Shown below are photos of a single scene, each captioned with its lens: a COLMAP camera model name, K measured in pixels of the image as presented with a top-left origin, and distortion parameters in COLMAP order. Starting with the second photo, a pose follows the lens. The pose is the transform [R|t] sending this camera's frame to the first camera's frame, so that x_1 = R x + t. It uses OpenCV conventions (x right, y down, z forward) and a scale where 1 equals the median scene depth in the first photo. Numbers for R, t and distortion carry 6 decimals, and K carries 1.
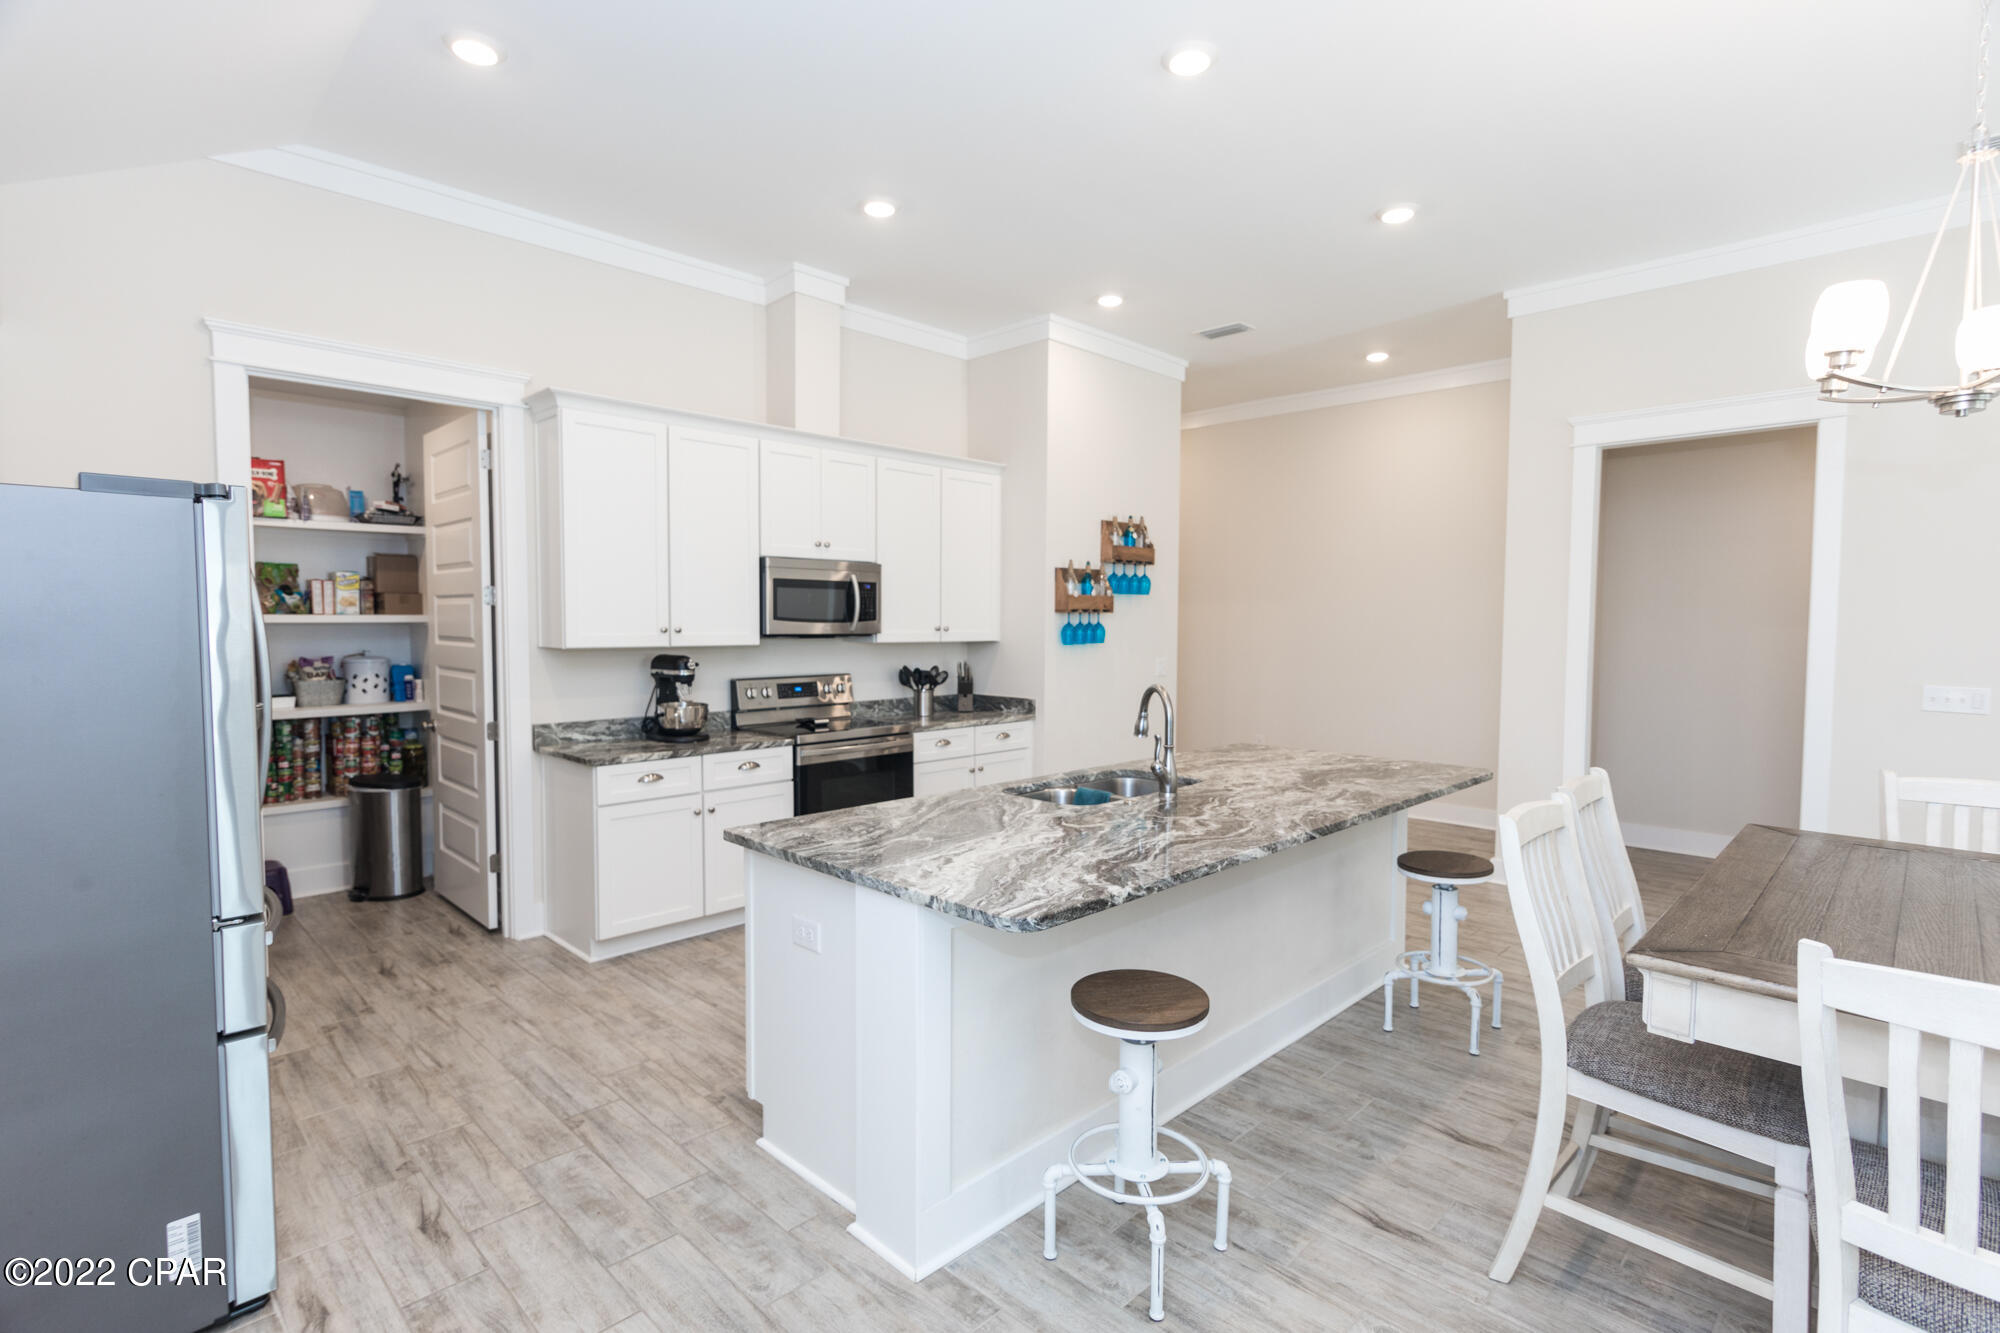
lens RADIAL K [[958.9, 0, 992.9], [0, 958.9, 669.2], [0, 0, 1]] dist [0.006185, -0.001743]
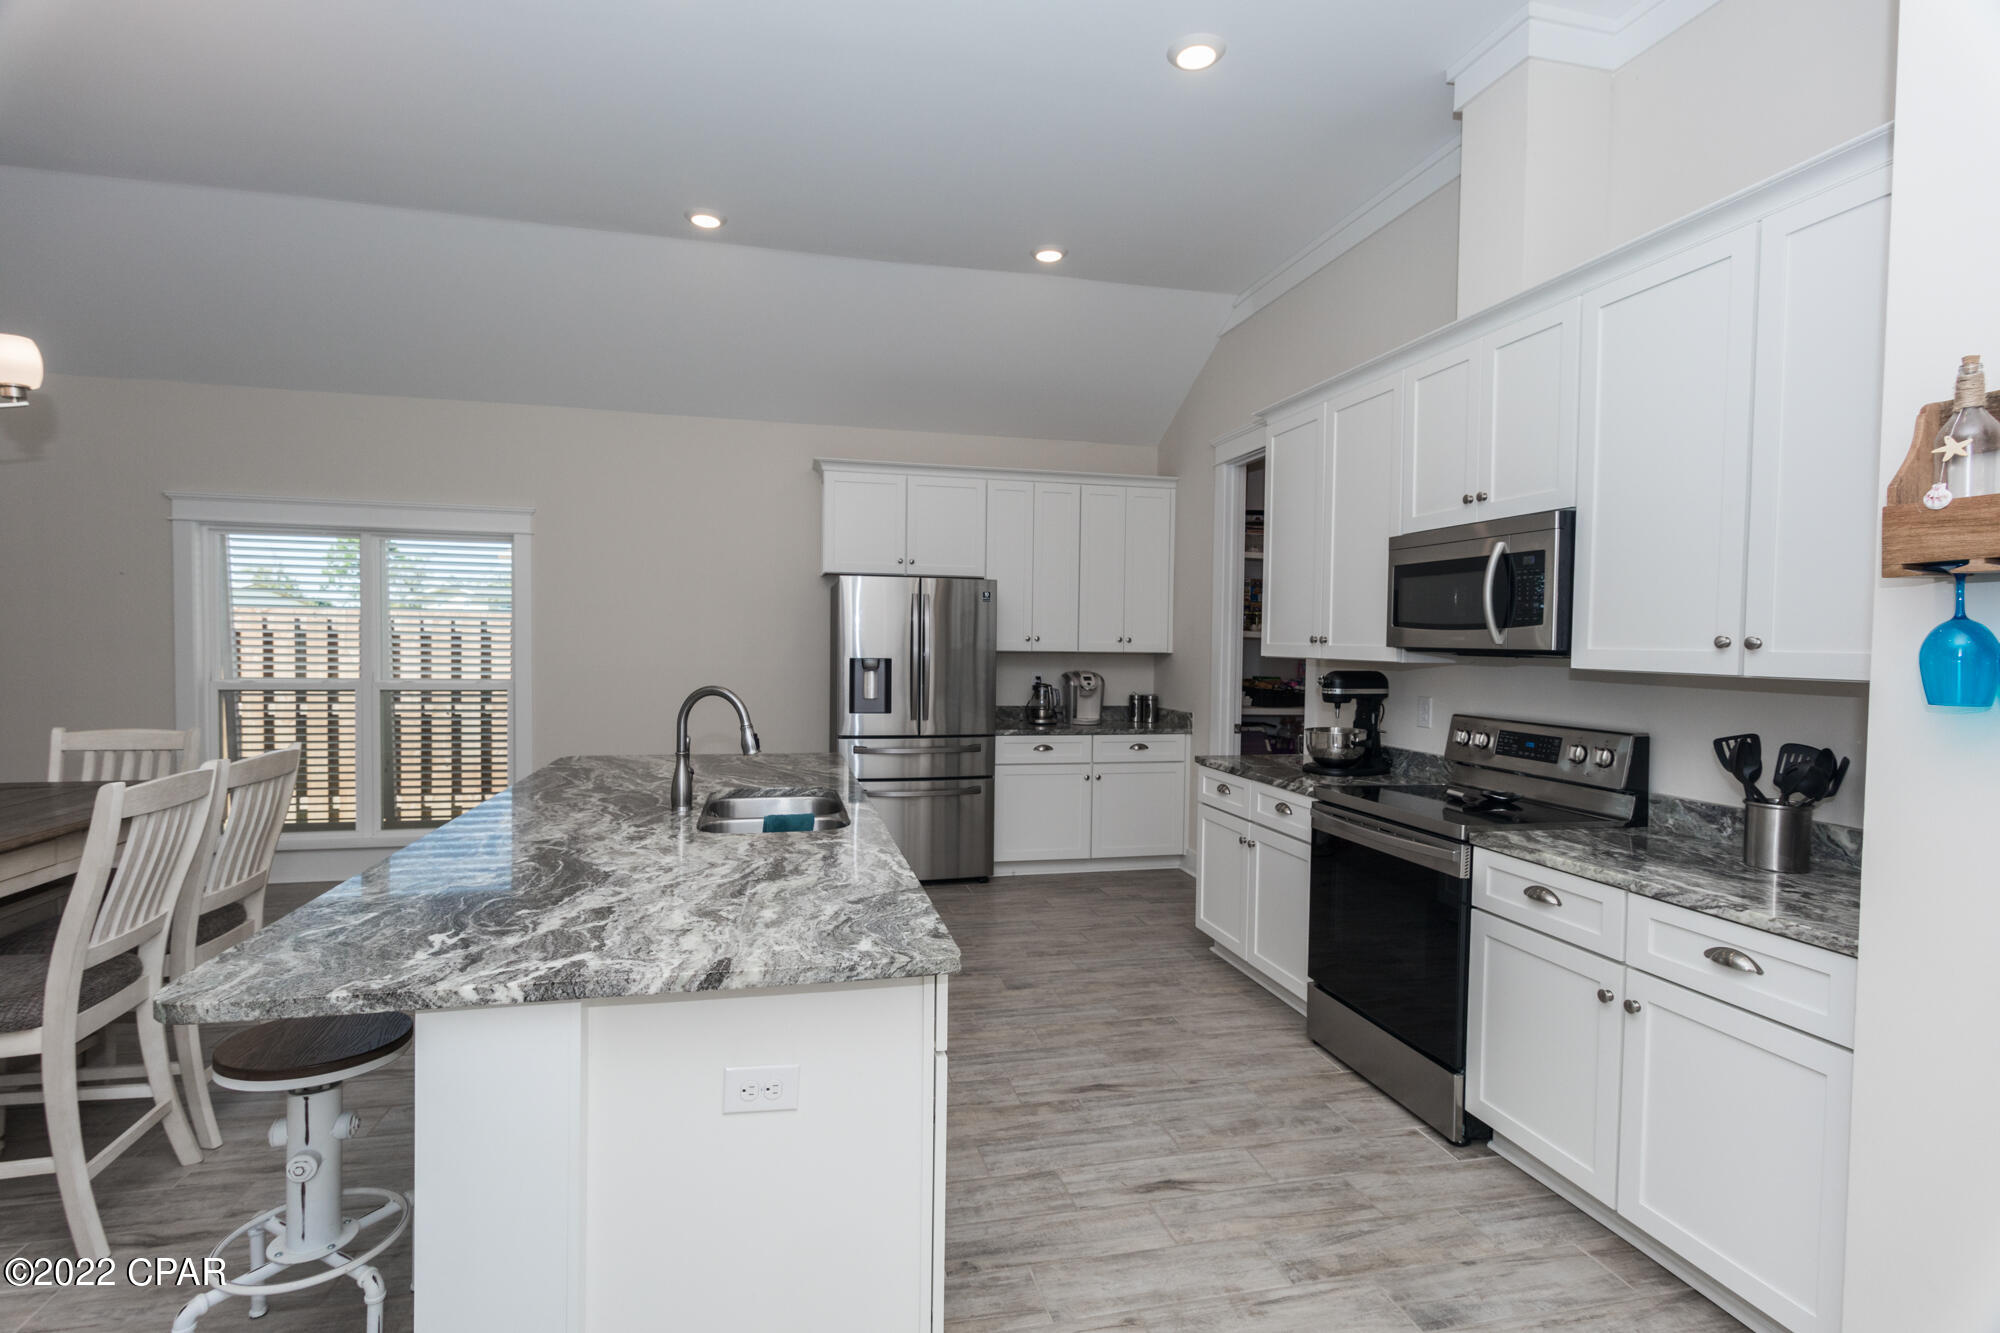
lens RADIAL K [[958.9, 0, 990.8], [0, 958.9, 669.3], [0, 0, 1]] dist [0.006185, -0.001743]
pose [[-0.531420, 0.014570, -0.846983, 0.536225], [-0.060756, 0.996622, 0.055265, -0.042899], [0.844927, 0.080828, -0.528739, 1.175328]]
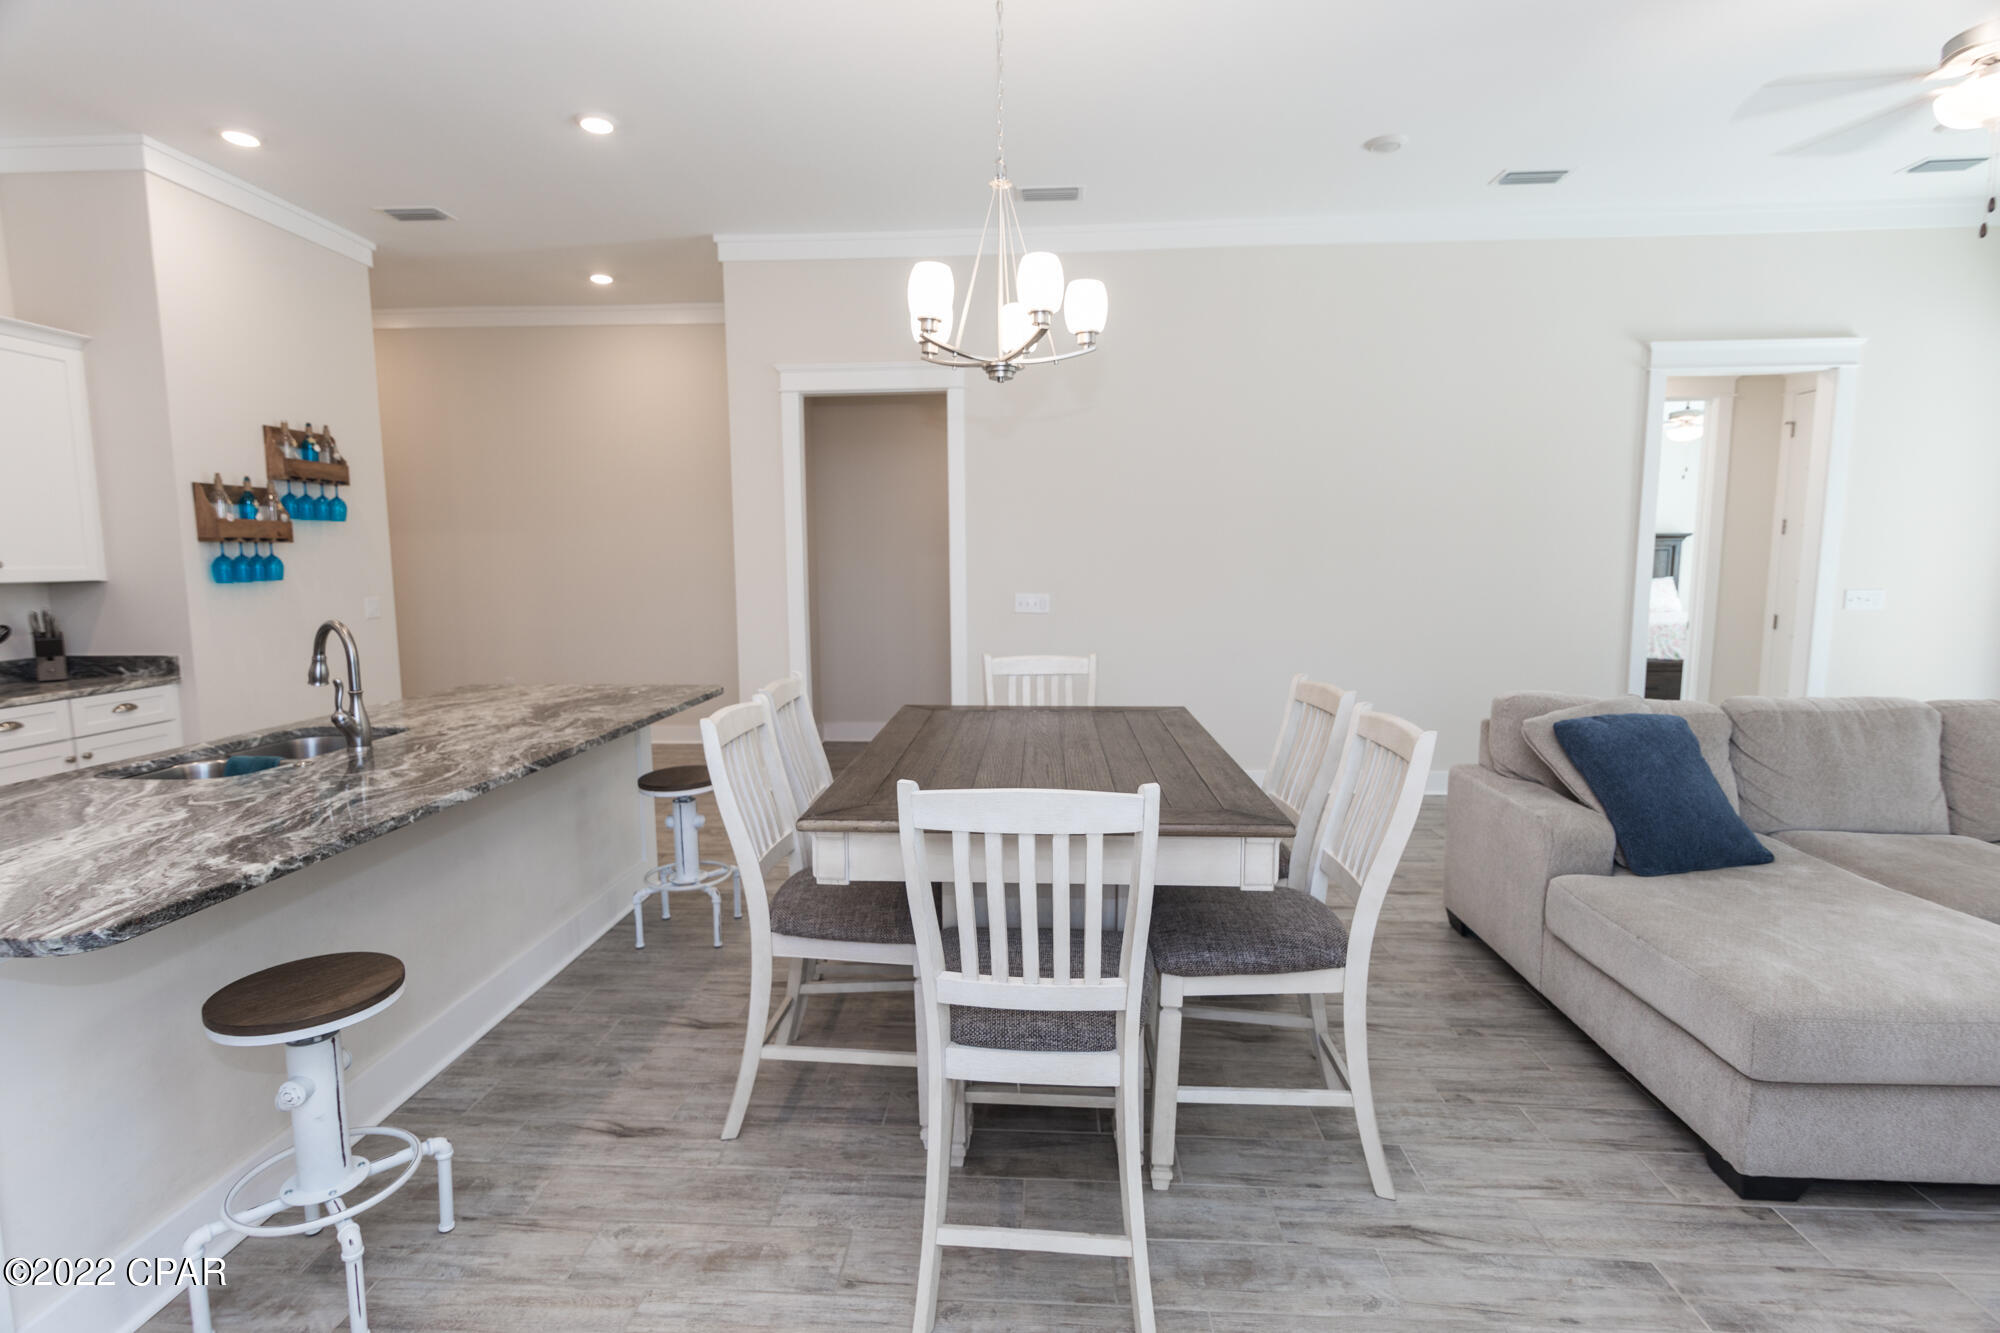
lens RADIAL K [[958.9, 0, 988.6], [0, 958.9, 669.0], [0, 0, 1]] dist [0.006185, -0.001743]
pose [[0.751491, -0.085073, 0.654235, 0.034974], [0.043893, 0.995901, 0.079083, 0.012160], [-0.658282, -0.030714, 0.752145, -0.002700]]
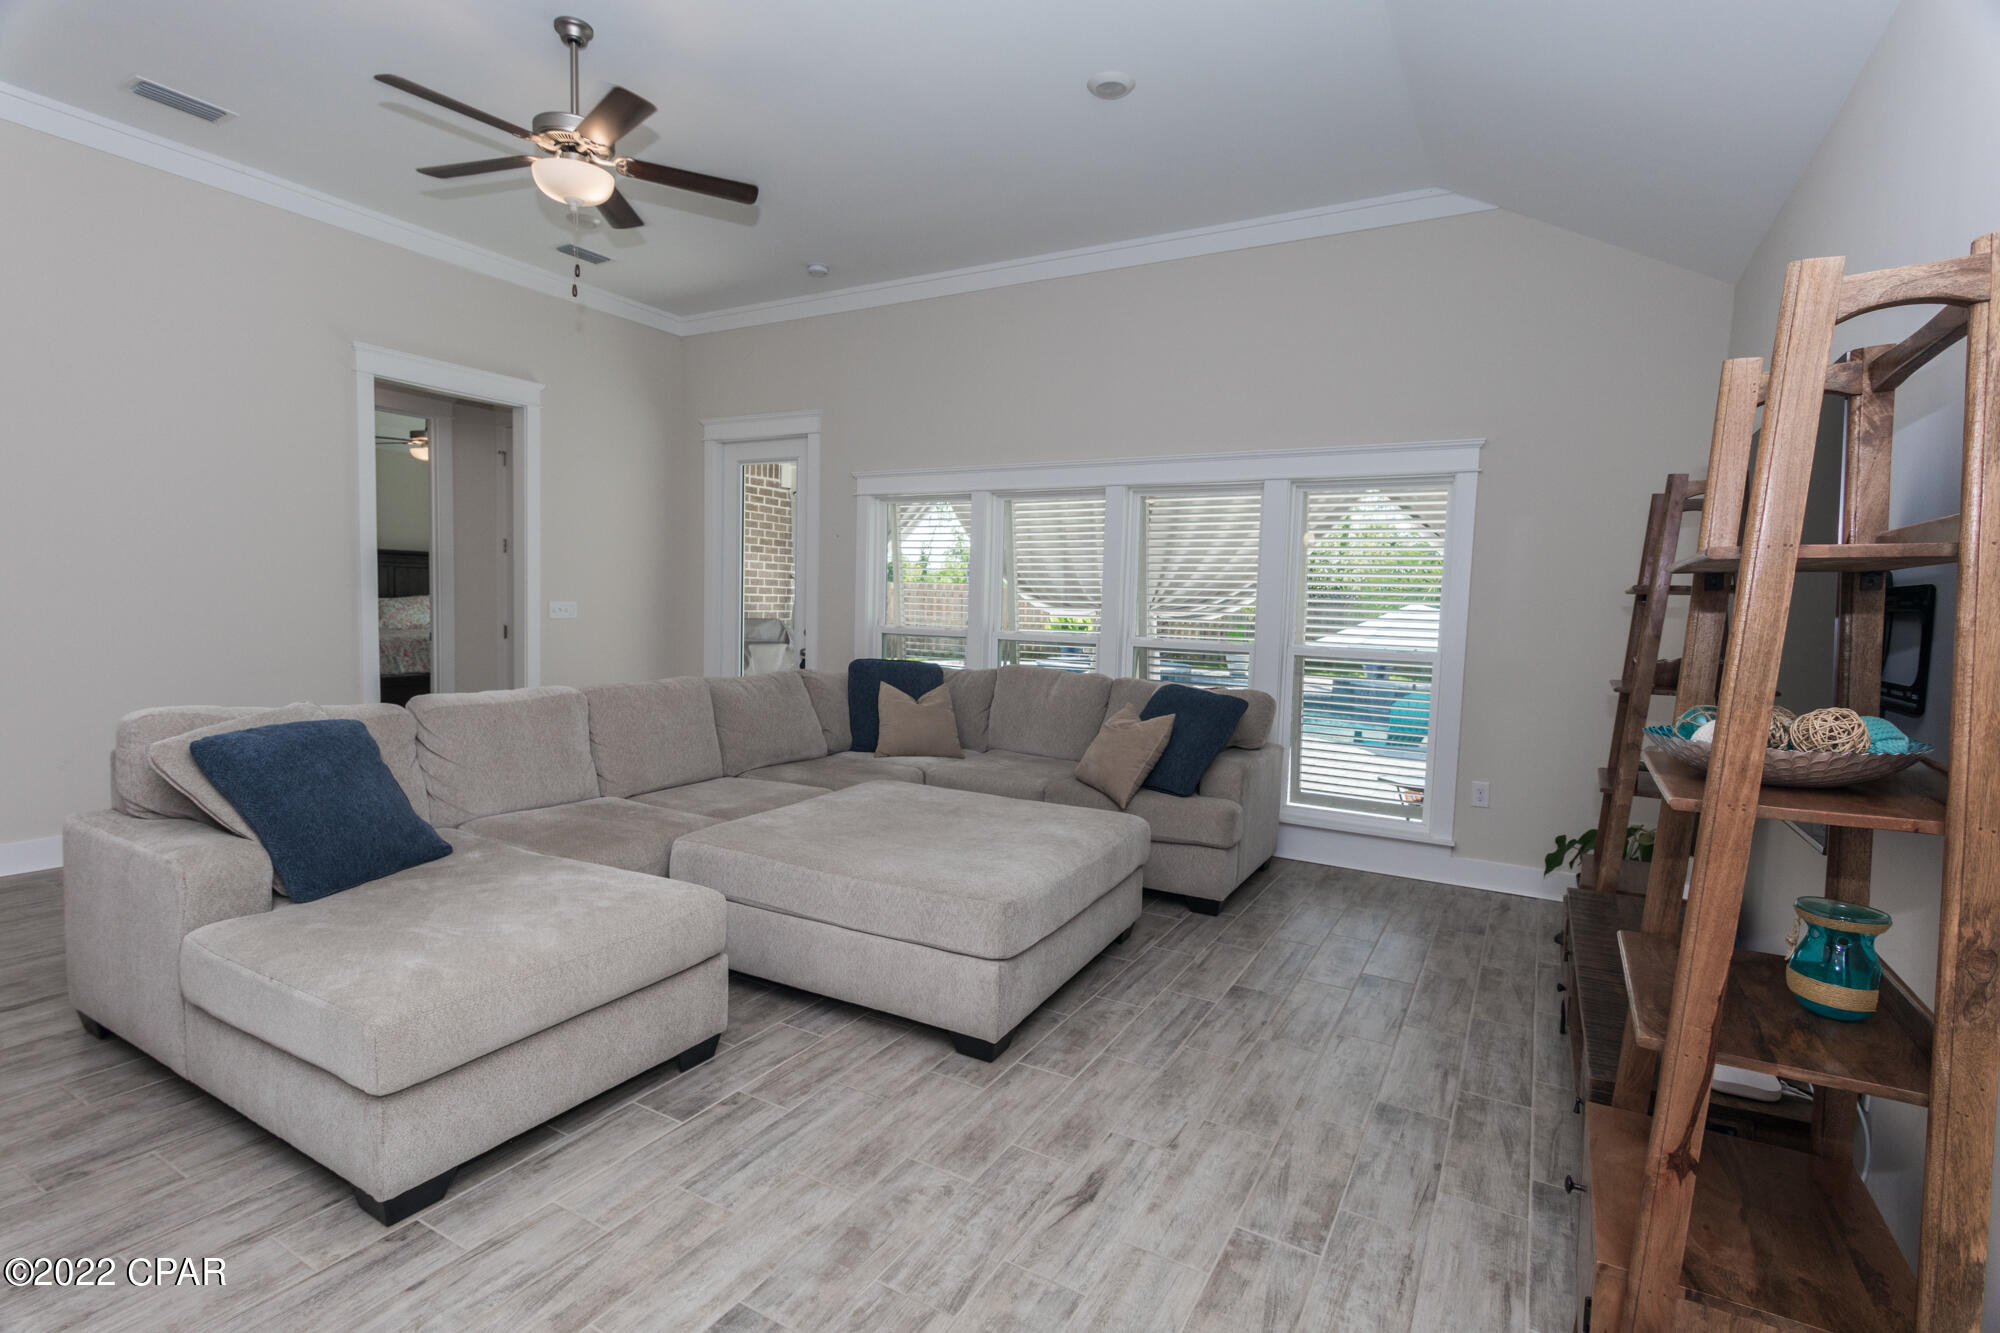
lens RADIAL K [[958.9, 0, 998.0], [0, 958.9, 668.7], [0, 0, 1]] dist [0.006185, -0.001743]
pose [[-0.260337, -0.084410, 0.961821, 0.125051], [0.016882, 0.995621, 0.091946, 0.035685], [-0.965370, 0.040174, -0.257772, -0.061658]]
